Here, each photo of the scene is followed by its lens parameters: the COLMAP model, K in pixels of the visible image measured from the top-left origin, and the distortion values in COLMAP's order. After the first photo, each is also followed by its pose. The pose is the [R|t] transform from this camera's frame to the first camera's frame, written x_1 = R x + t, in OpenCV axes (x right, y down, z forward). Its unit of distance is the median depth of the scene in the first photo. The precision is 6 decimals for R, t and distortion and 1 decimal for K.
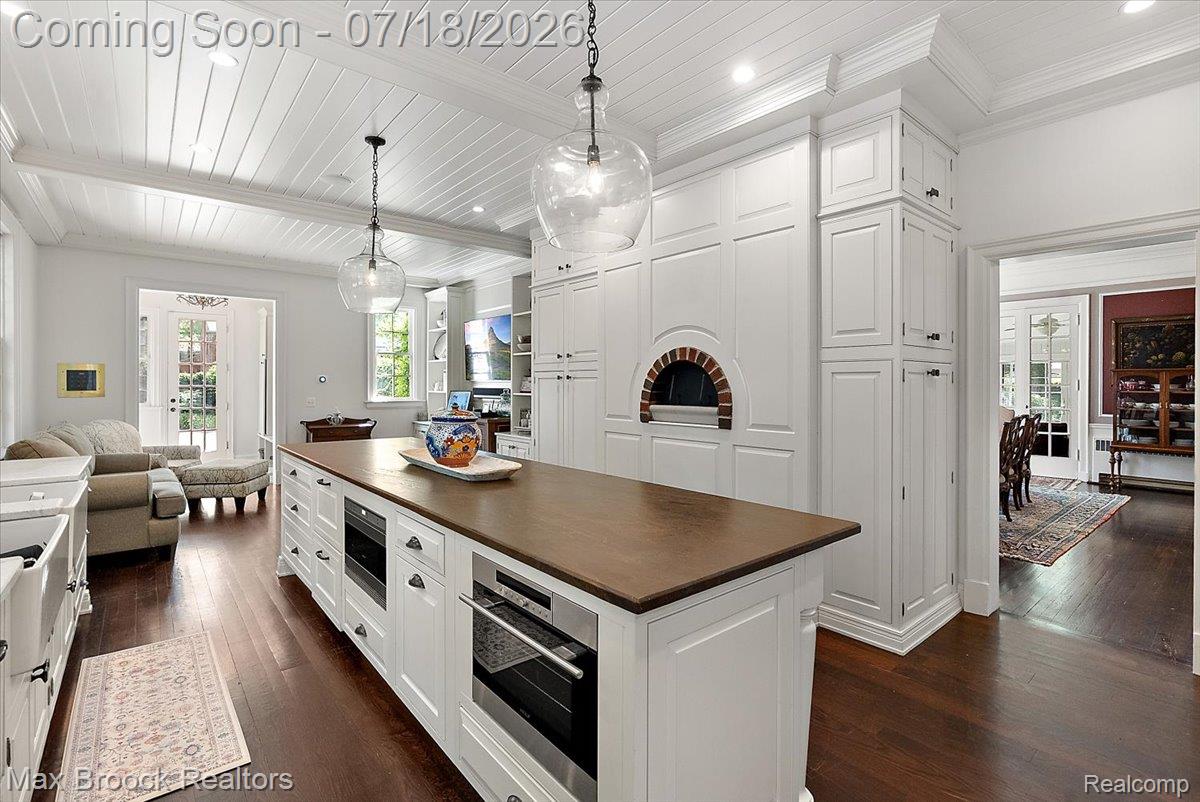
lens RADIAL K [[556.4, 0, 599.7], [0, 556.4, 391.5], [0, 0, 1]] dist [-0.000512, 0.000398]
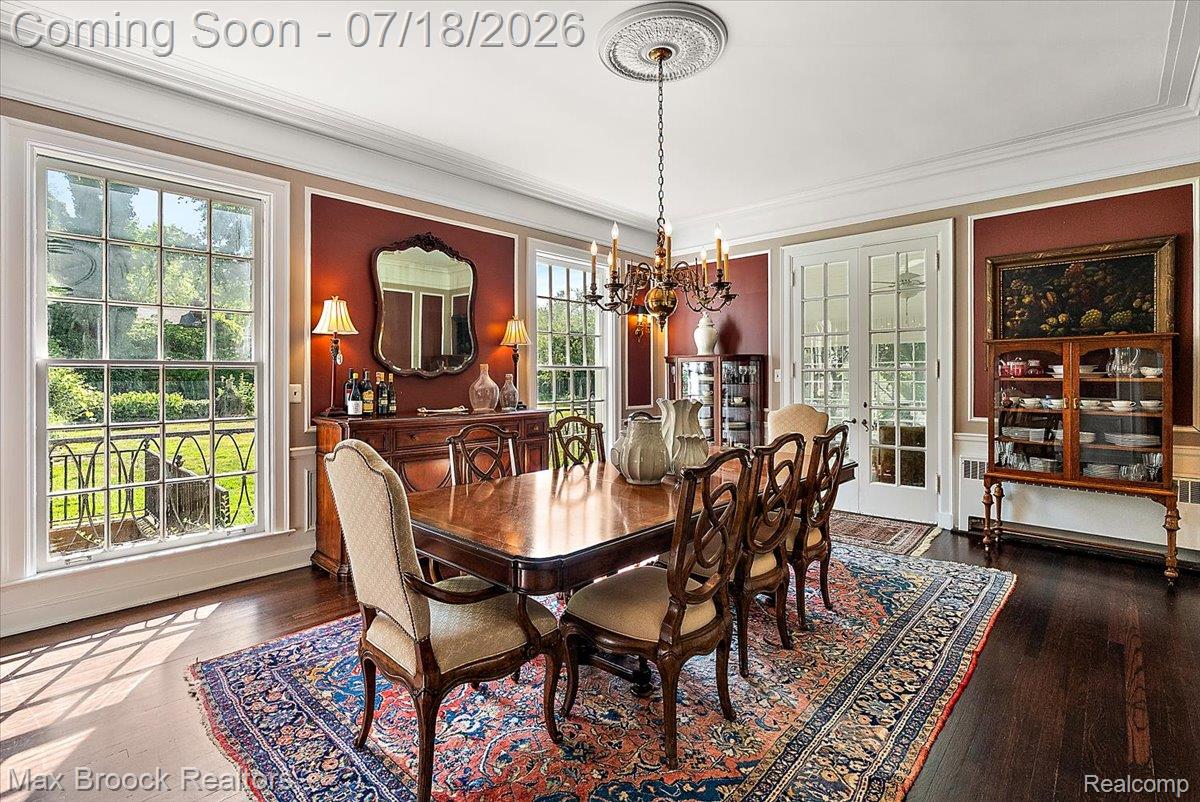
lens RADIAL K [[556.4, 0, 601.5], [0, 556.4, 388.0], [0, 0, 1]] dist [-0.000512, 0.000398]
pose [[0.991715, -0.011477, 0.127947, 0.451547], [0.010308, 0.999899, 0.009794, -0.000623], [-0.128046, -0.008394, 0.991733, 0.480046]]
